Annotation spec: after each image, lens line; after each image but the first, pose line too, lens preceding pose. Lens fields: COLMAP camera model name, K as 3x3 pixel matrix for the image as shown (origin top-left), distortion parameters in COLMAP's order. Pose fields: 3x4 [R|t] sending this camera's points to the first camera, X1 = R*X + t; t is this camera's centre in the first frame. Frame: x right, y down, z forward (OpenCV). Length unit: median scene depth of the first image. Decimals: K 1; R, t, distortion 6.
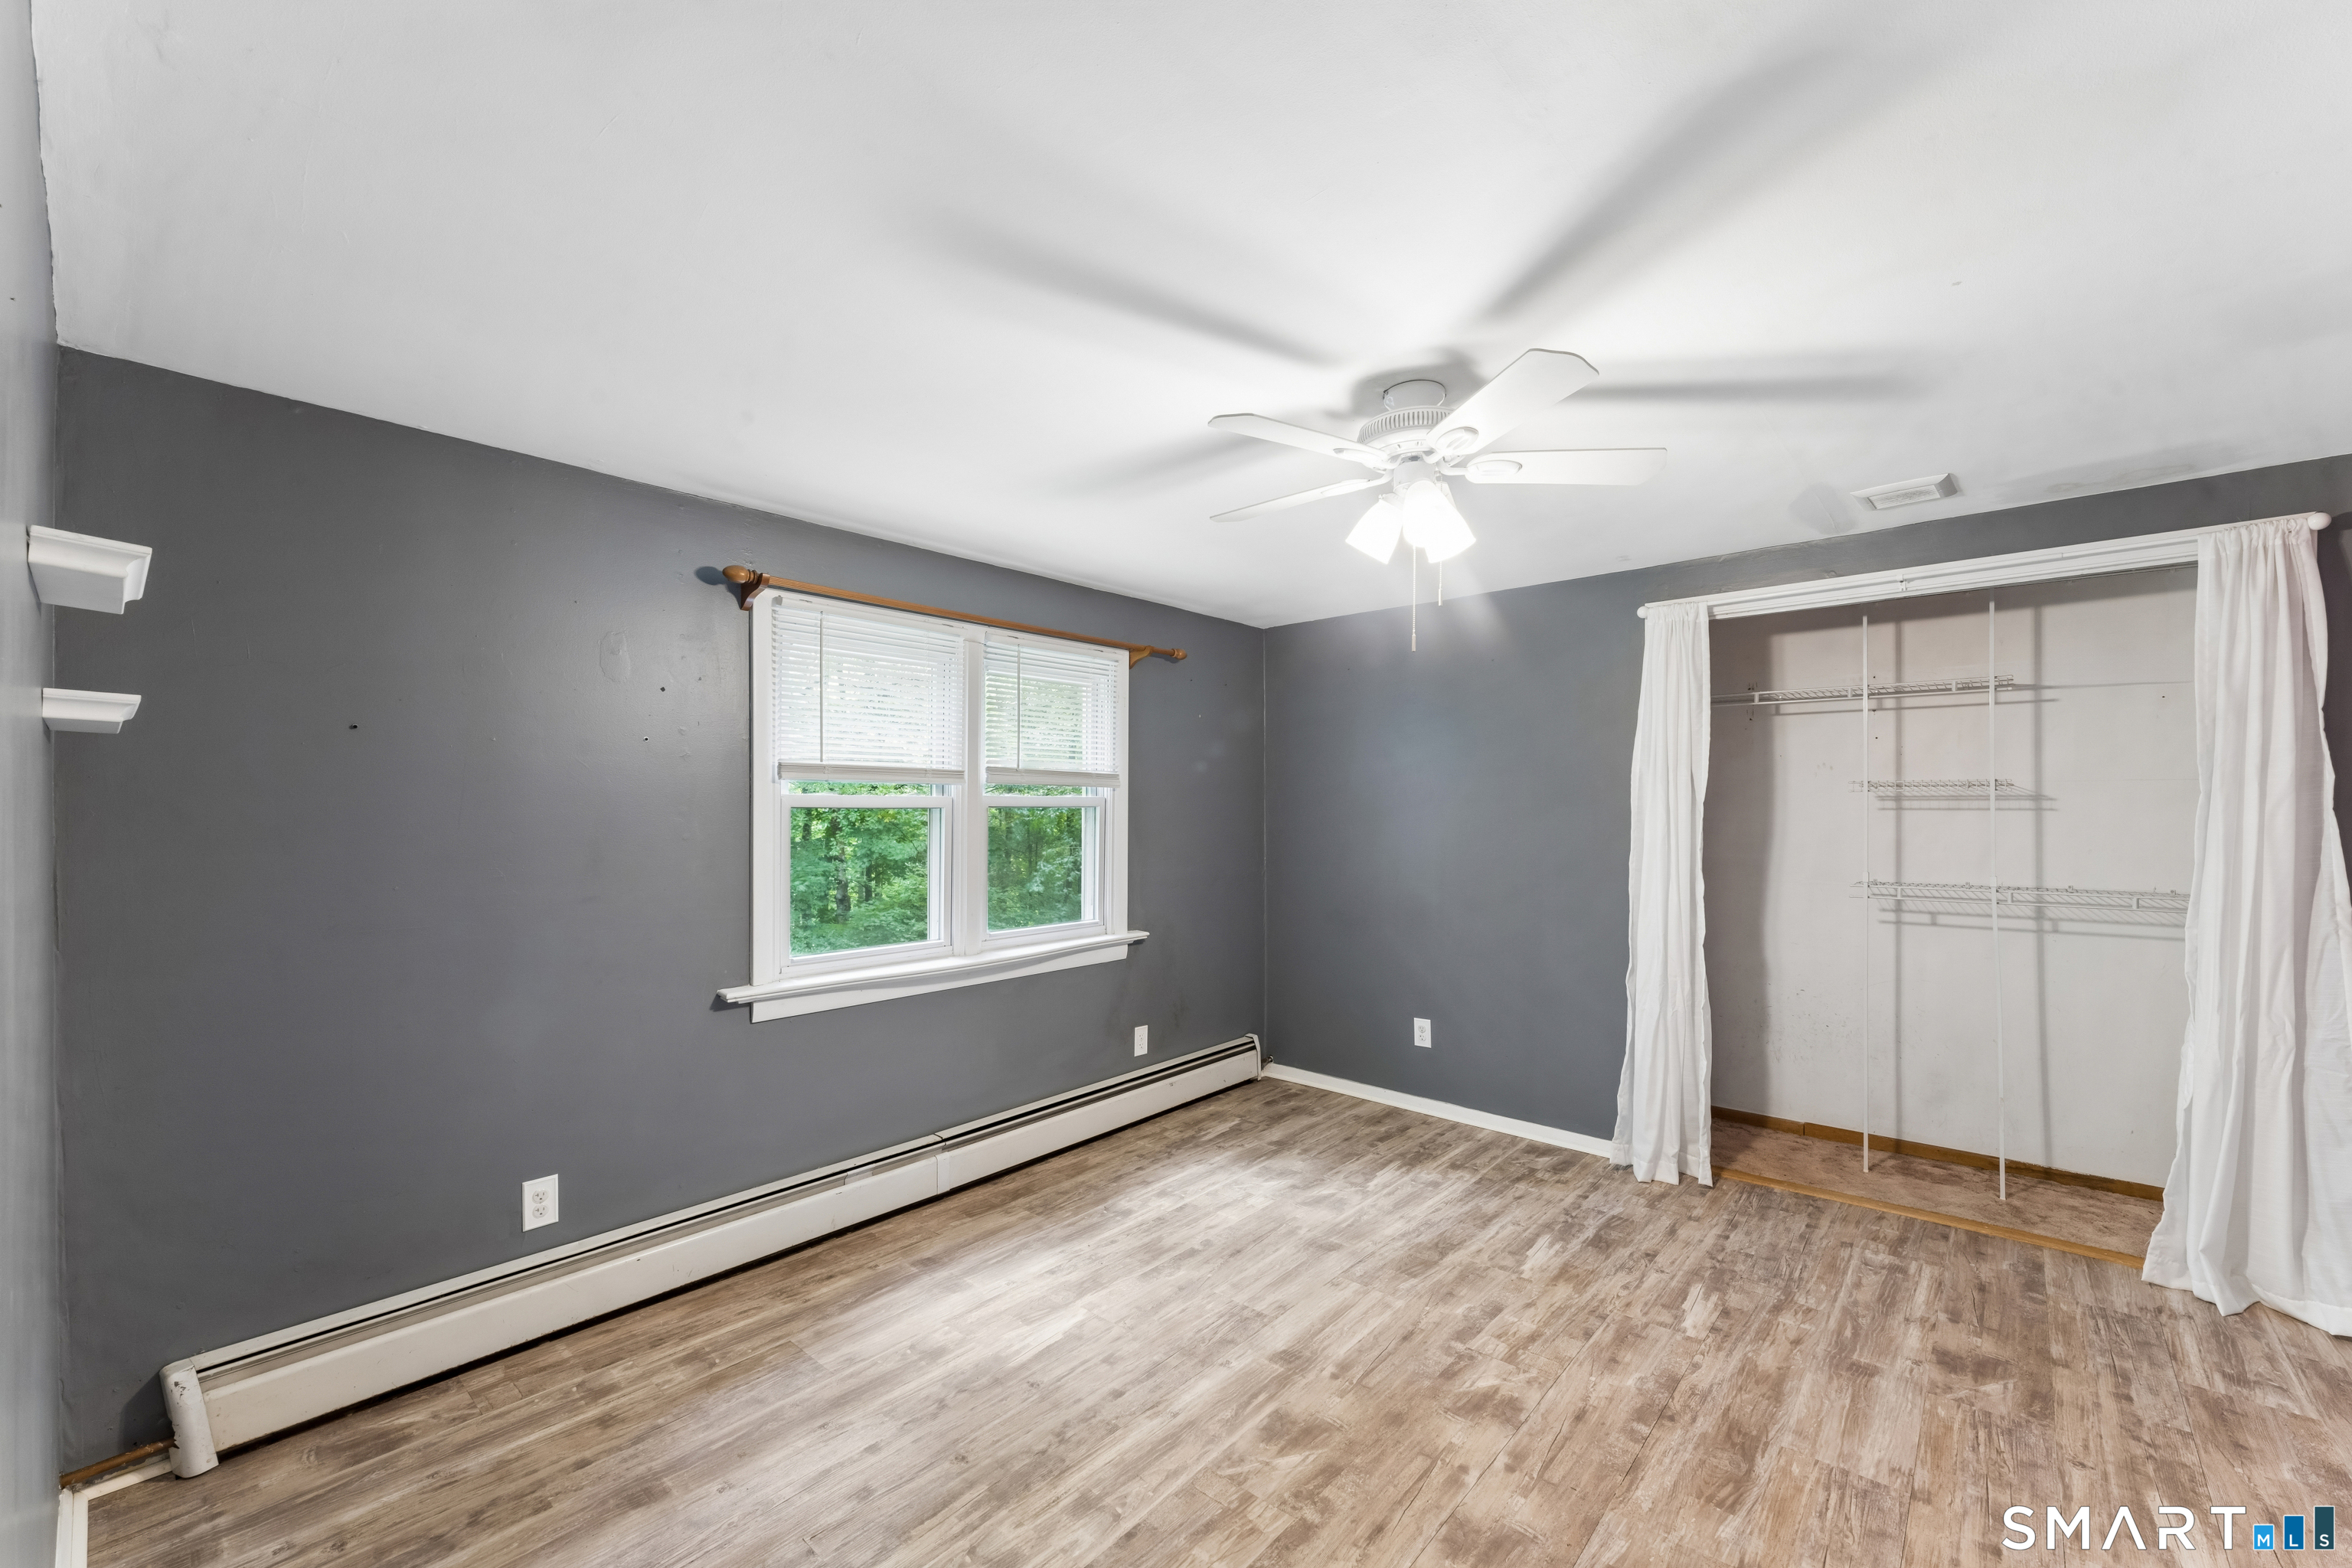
lens RADIAL K [[949.7, 0, 1171.6], [0, 949.7, 824.1], [0, 0, 1]] dist [-0.001203, -0.000617]
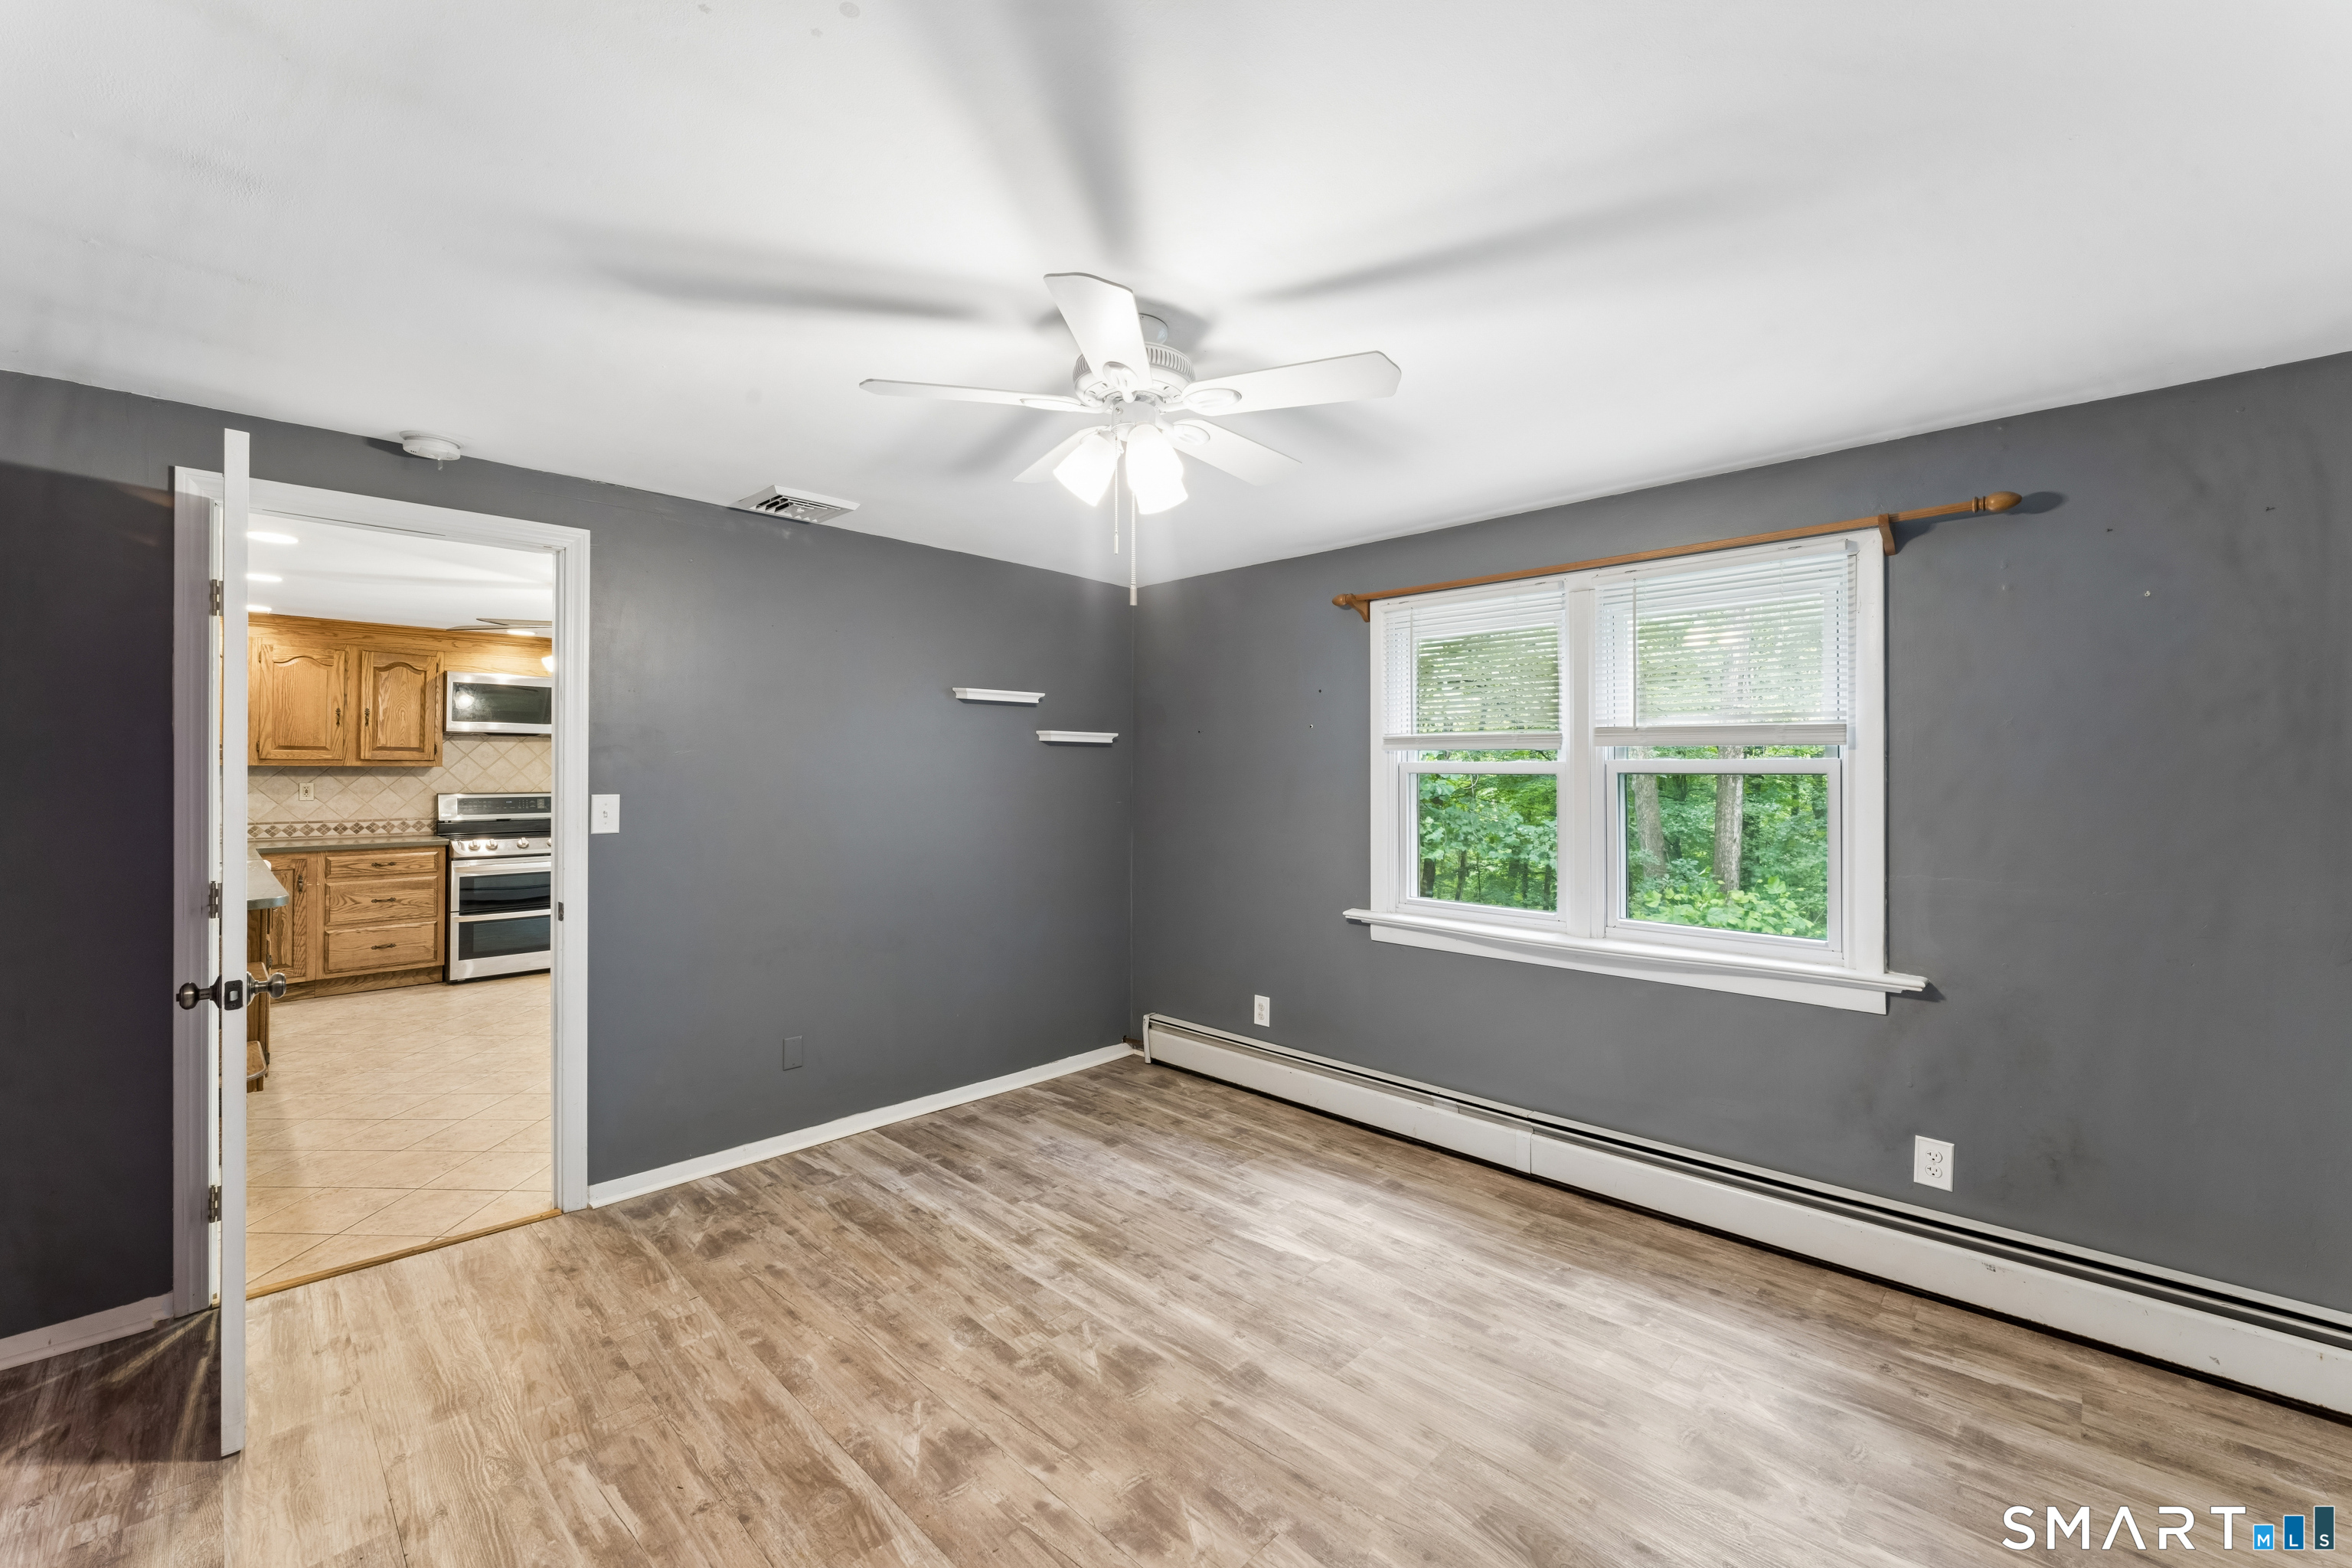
lens RADIAL K [[949.7, 0, 1175.6], [0, 949.7, 769.5], [0, 0, 1]] dist [-0.001203, -0.000617]
pose [[-0.049229, -0.000965, -0.998787, 0.900966], [-0.018999, 0.999819, -0.000030, -0.017579], [0.998607, 0.018975, -0.049238, 0.833000]]
